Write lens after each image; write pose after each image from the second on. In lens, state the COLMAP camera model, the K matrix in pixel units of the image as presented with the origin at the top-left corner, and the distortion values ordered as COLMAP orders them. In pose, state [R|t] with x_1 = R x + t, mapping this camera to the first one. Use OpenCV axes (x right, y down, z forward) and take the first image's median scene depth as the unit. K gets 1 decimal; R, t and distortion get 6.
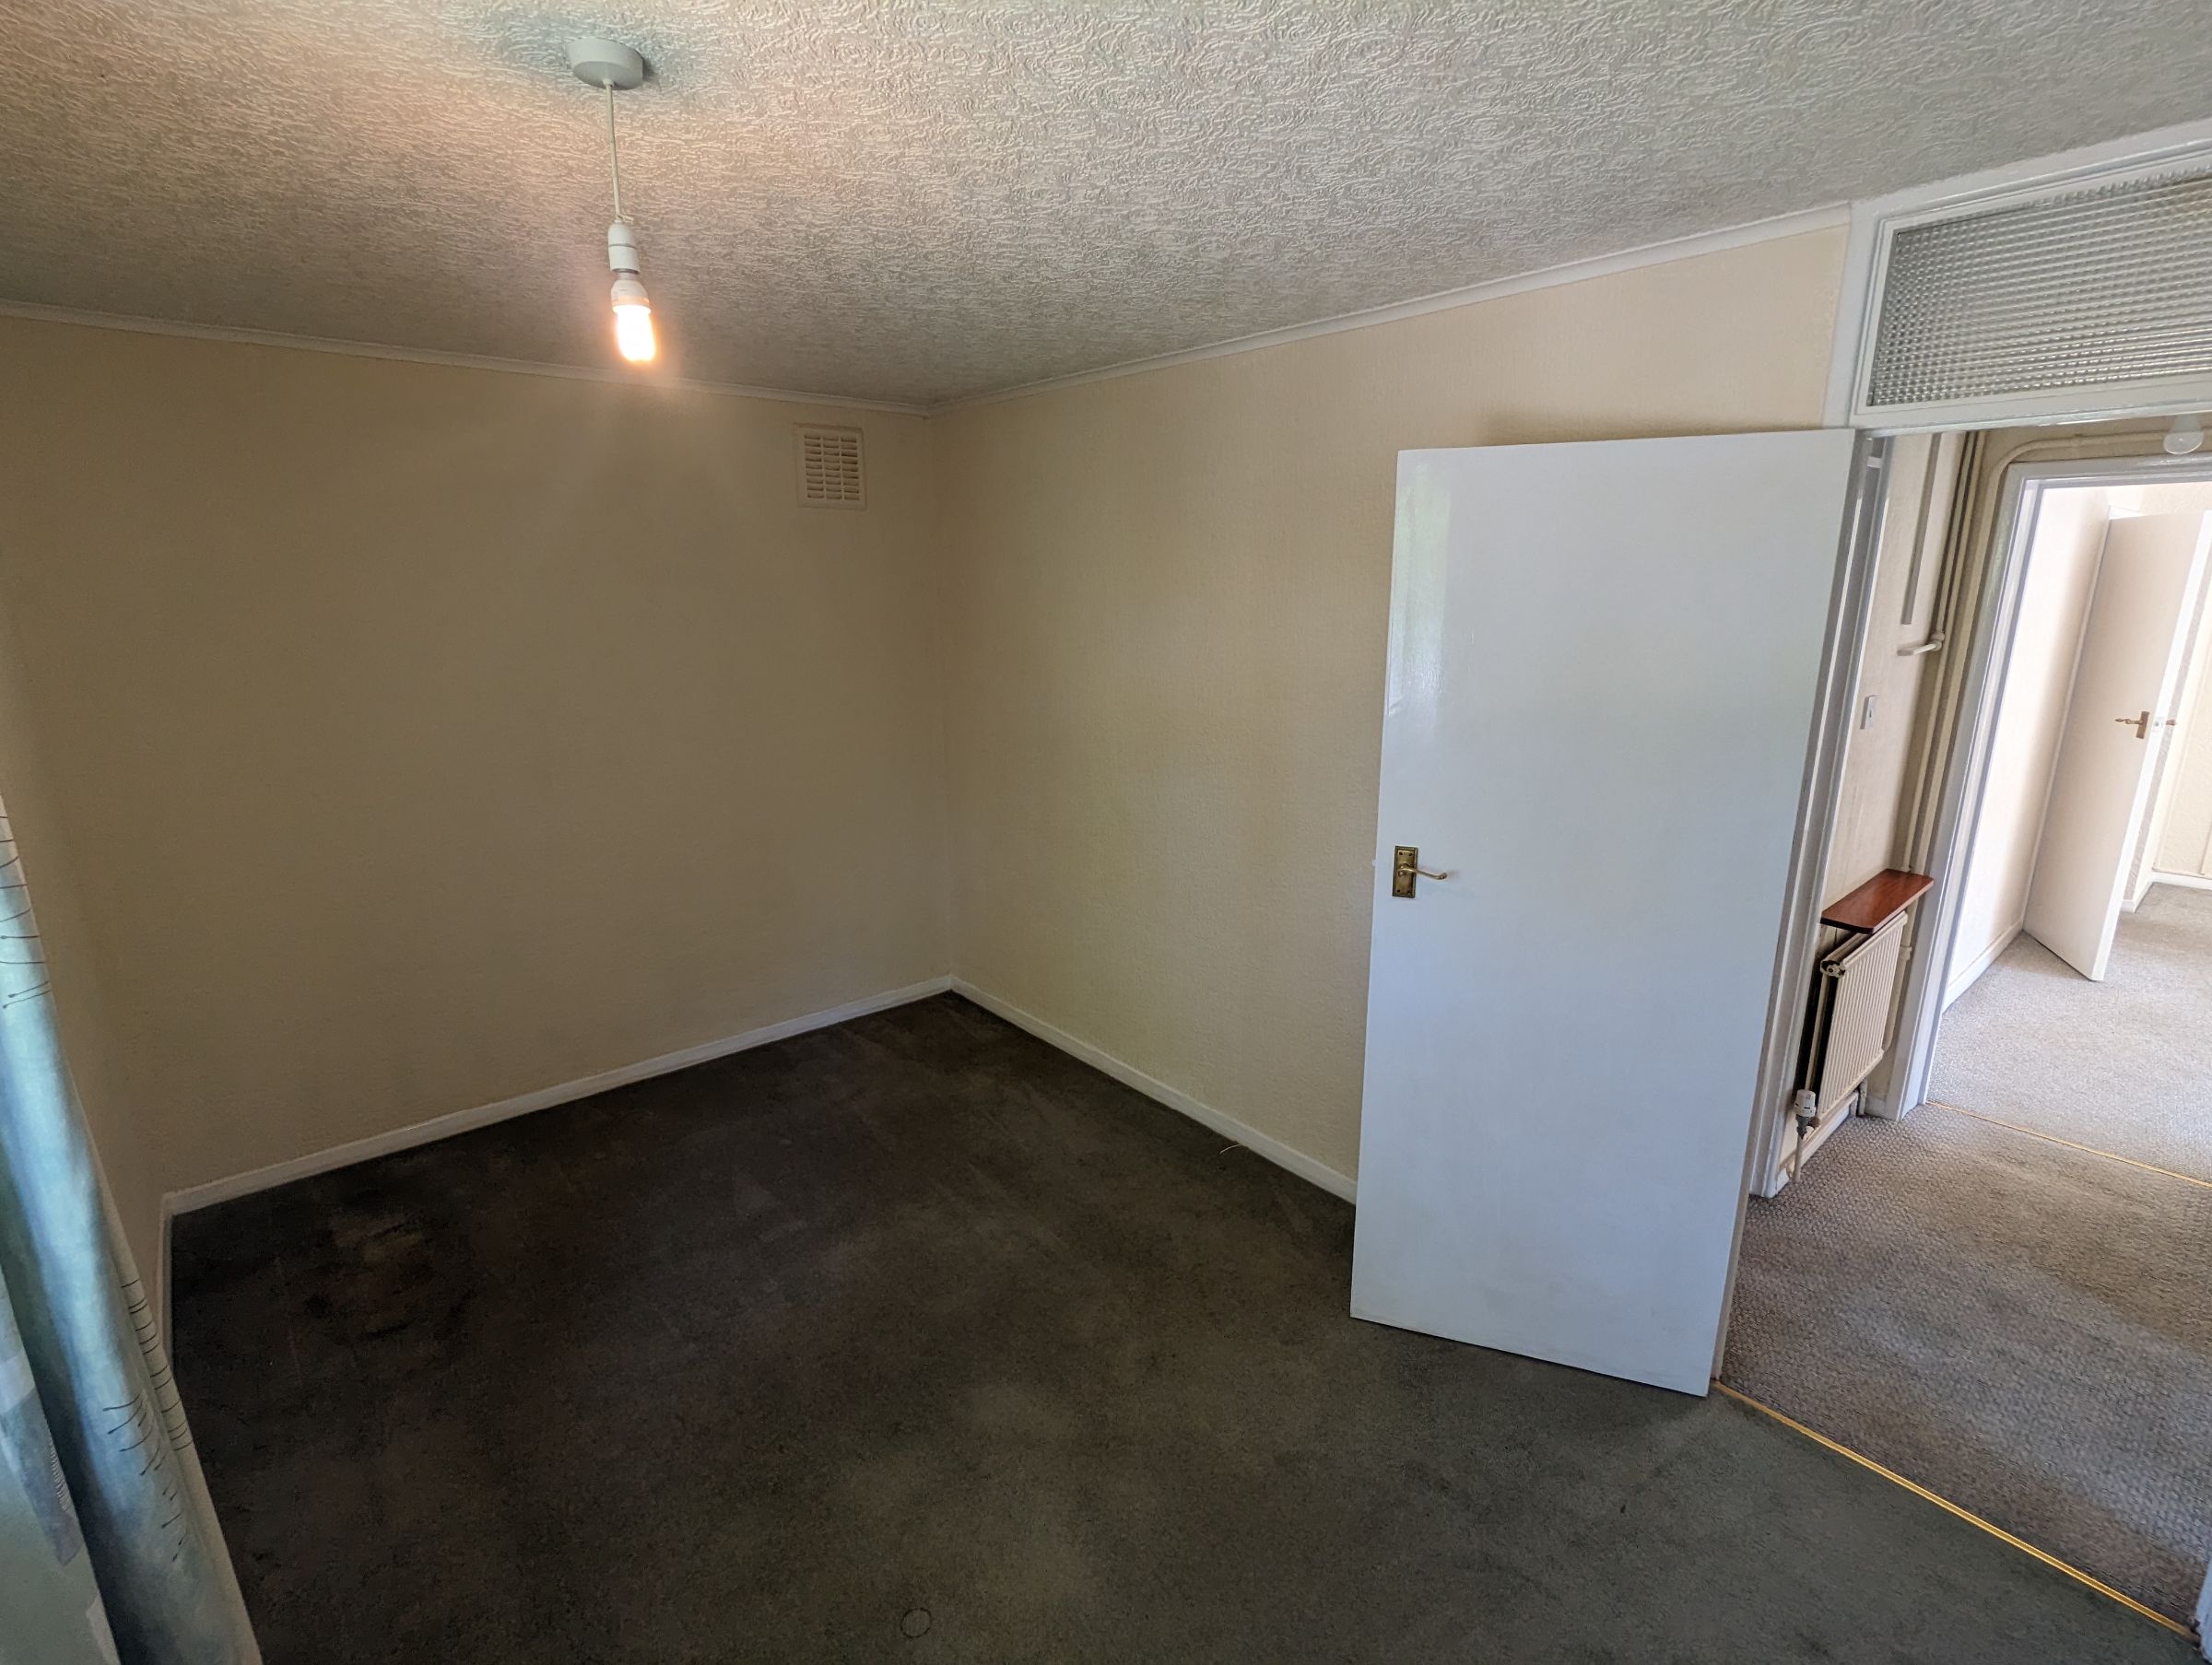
lens RADIAL K [[1046.5, 0, 1106.0], [0, 1046.5, 832.5], [0, 0, 1]] dist [-0.003510, -0.000135]
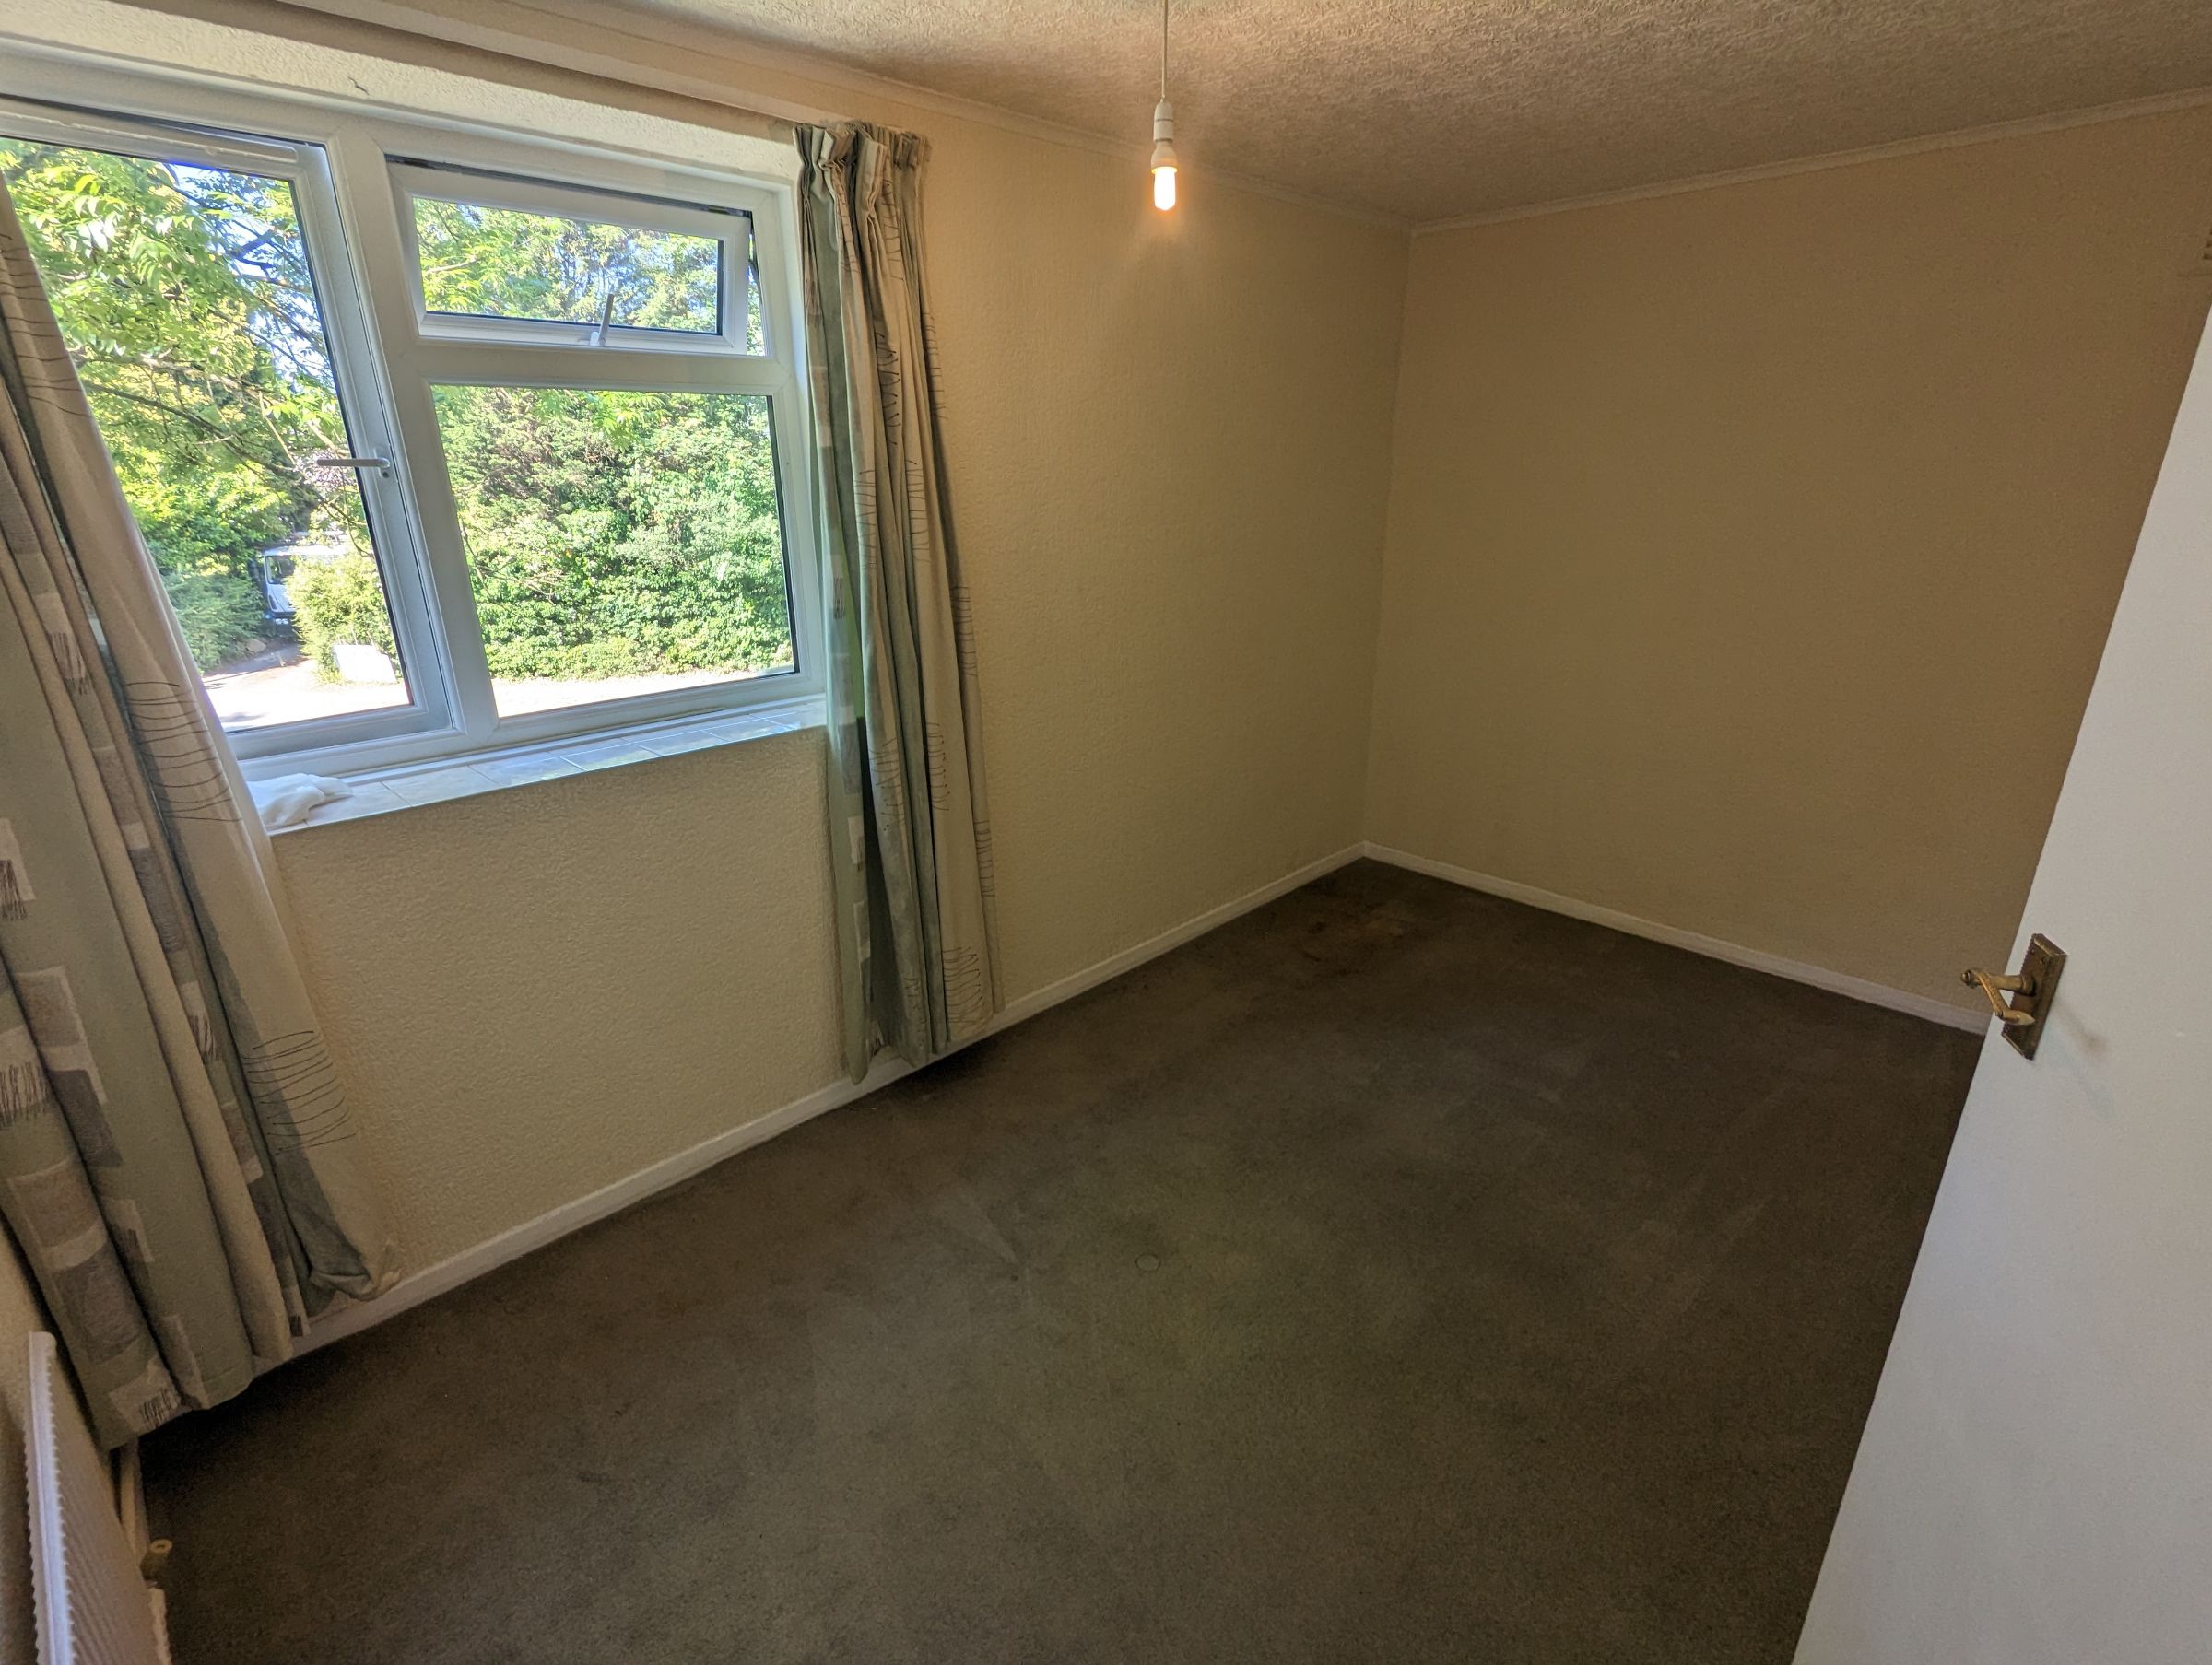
lens RADIAL K [[1046.5, 0, 1106.0], [0, 1046.5, 832.5], [0, 0, 1]] dist [-0.003510, -0.000135]
pose [[0.087264, 0.342228, -0.935556, 0.497846], [-0.228330, 0.921008, 0.315609, -0.059969], [0.969665, 0.186074, 0.158512, 0.408685]]
